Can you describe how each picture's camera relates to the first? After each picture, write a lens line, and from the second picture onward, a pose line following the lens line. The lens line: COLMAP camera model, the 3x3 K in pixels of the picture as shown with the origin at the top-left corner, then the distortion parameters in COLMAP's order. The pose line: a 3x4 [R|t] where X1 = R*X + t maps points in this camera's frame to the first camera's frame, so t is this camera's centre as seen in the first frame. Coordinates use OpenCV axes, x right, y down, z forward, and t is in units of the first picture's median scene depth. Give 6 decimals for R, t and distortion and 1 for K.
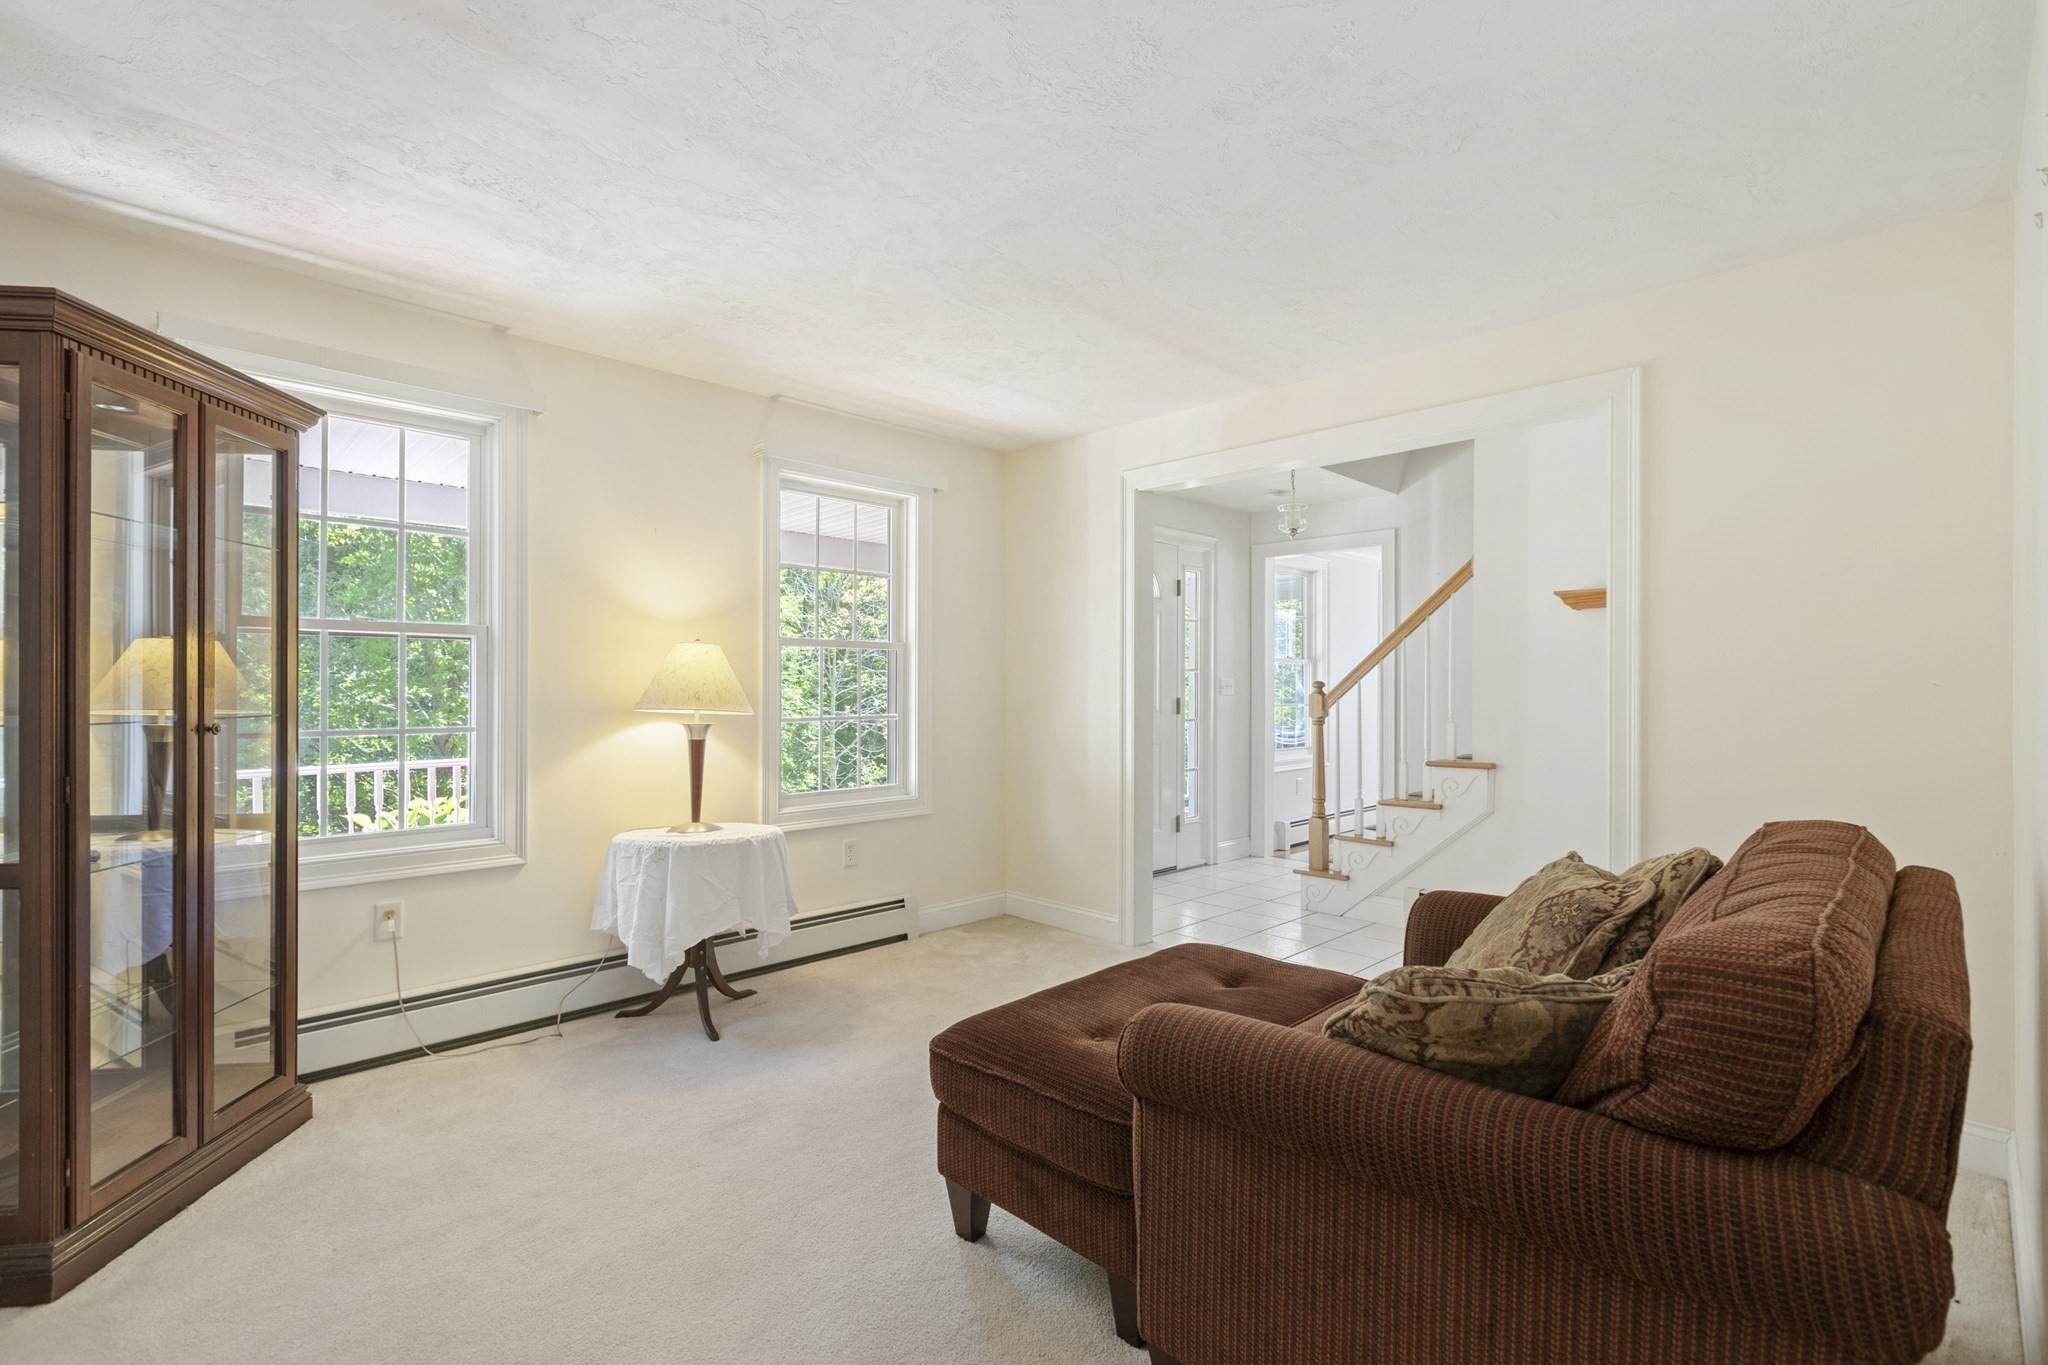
lens RADIAL K [[928.9, 0, 1021.7], [0, 928.9, 682.4], [0, 0, 1]] dist [-0.009852, -0.001916]
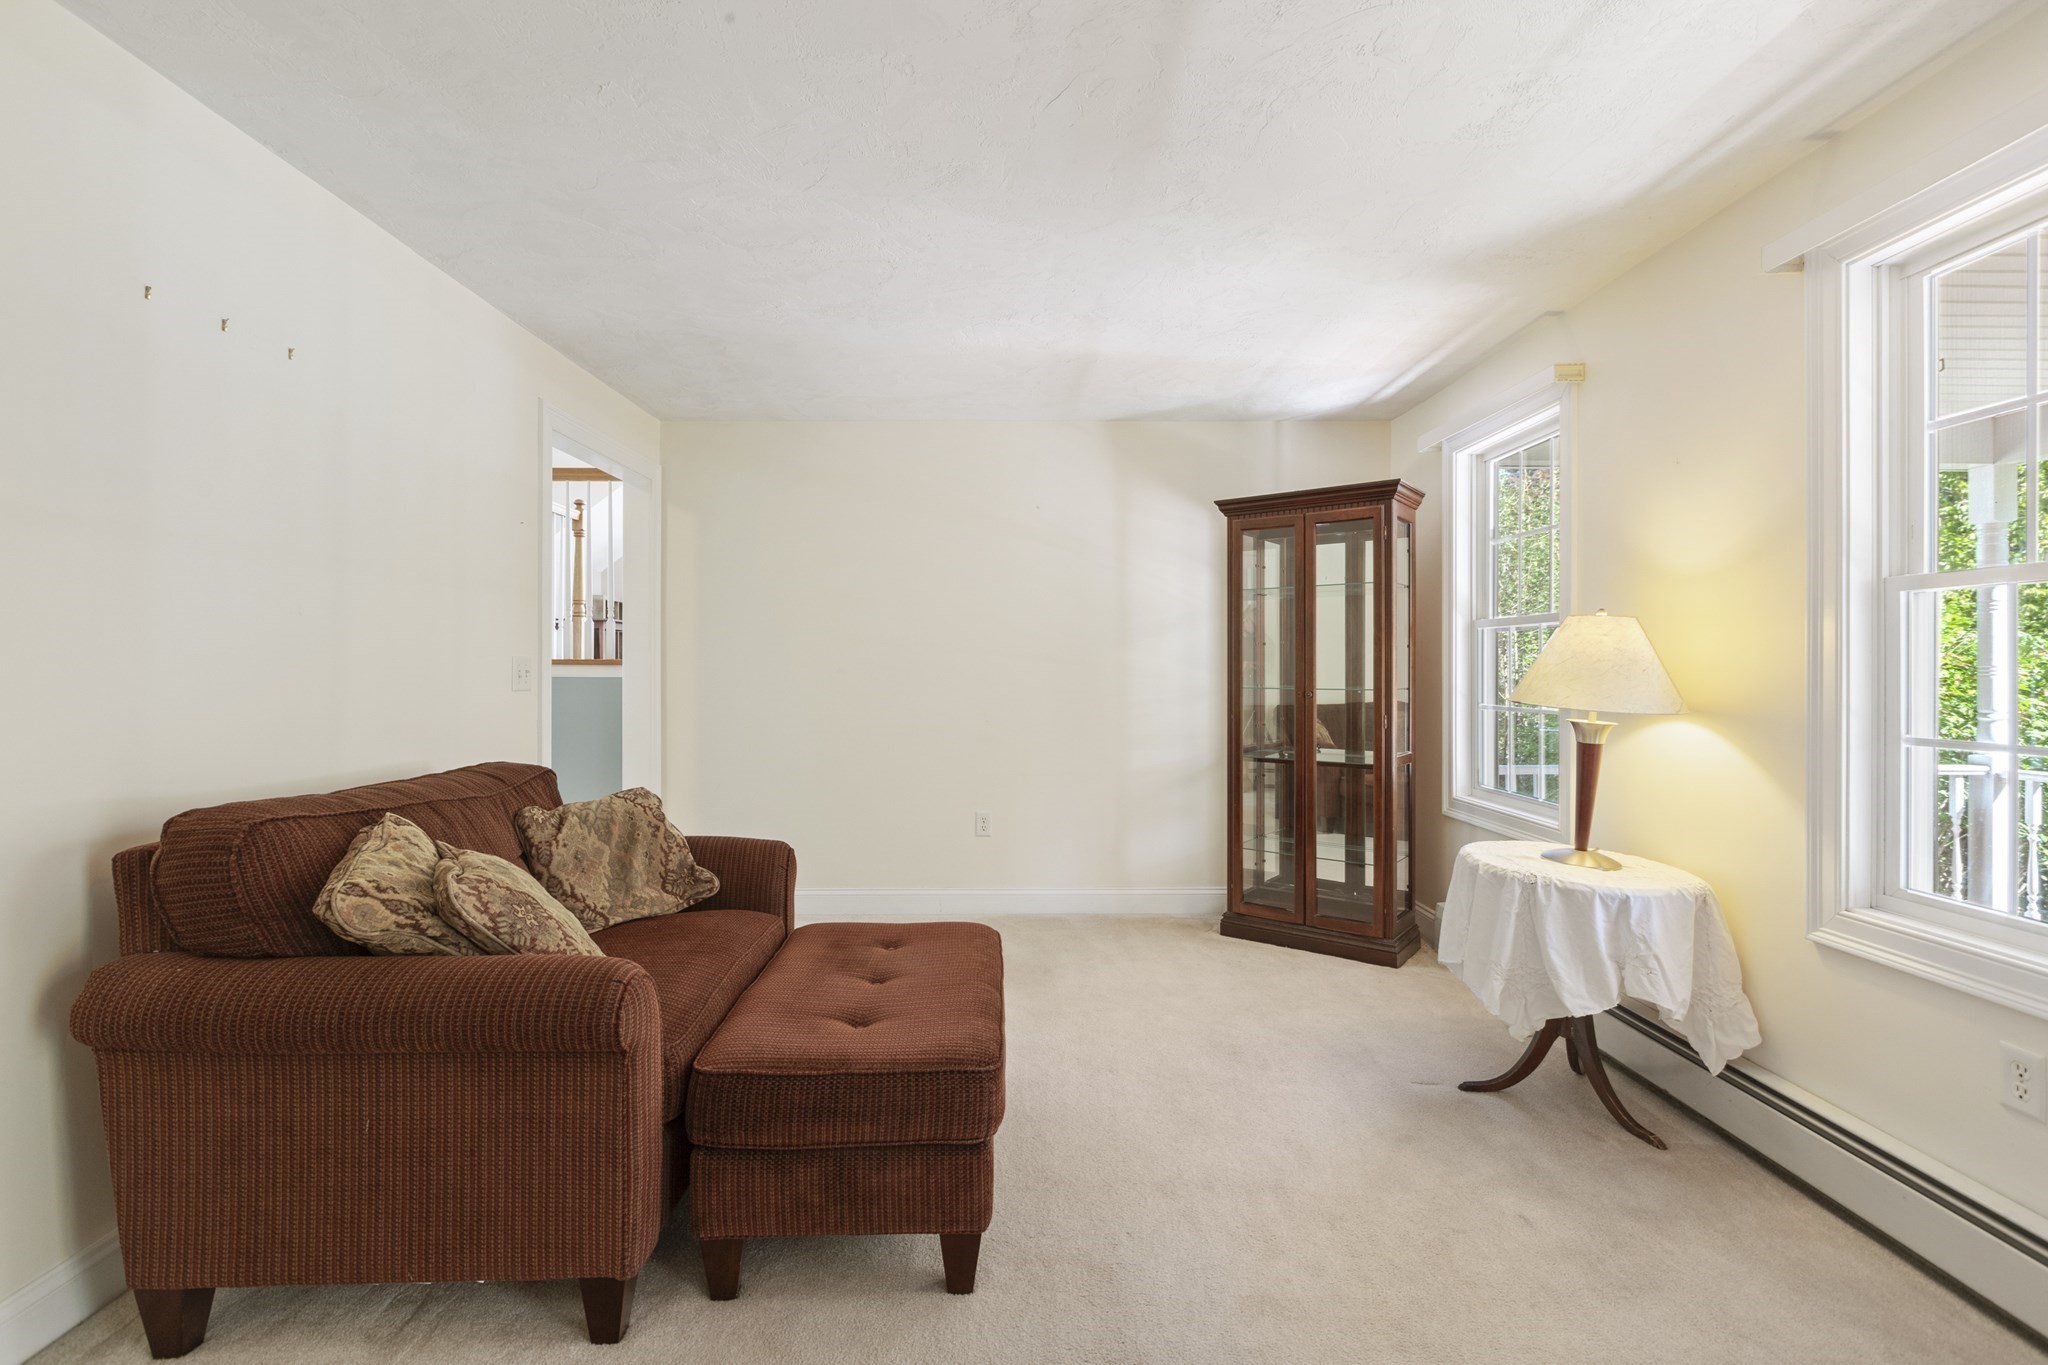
lens RADIAL K [[928.9, 0, 1018.3], [0, 928.9, 679.1], [0, 0, 1]] dist [-0.009852, -0.001916]
pose [[-0.699991, 0.012535, -0.714041, 0.518951], [0.003505, 0.999894, 0.014117, -0.005441], [0.714143, 0.007379, -0.699961, 1.200348]]
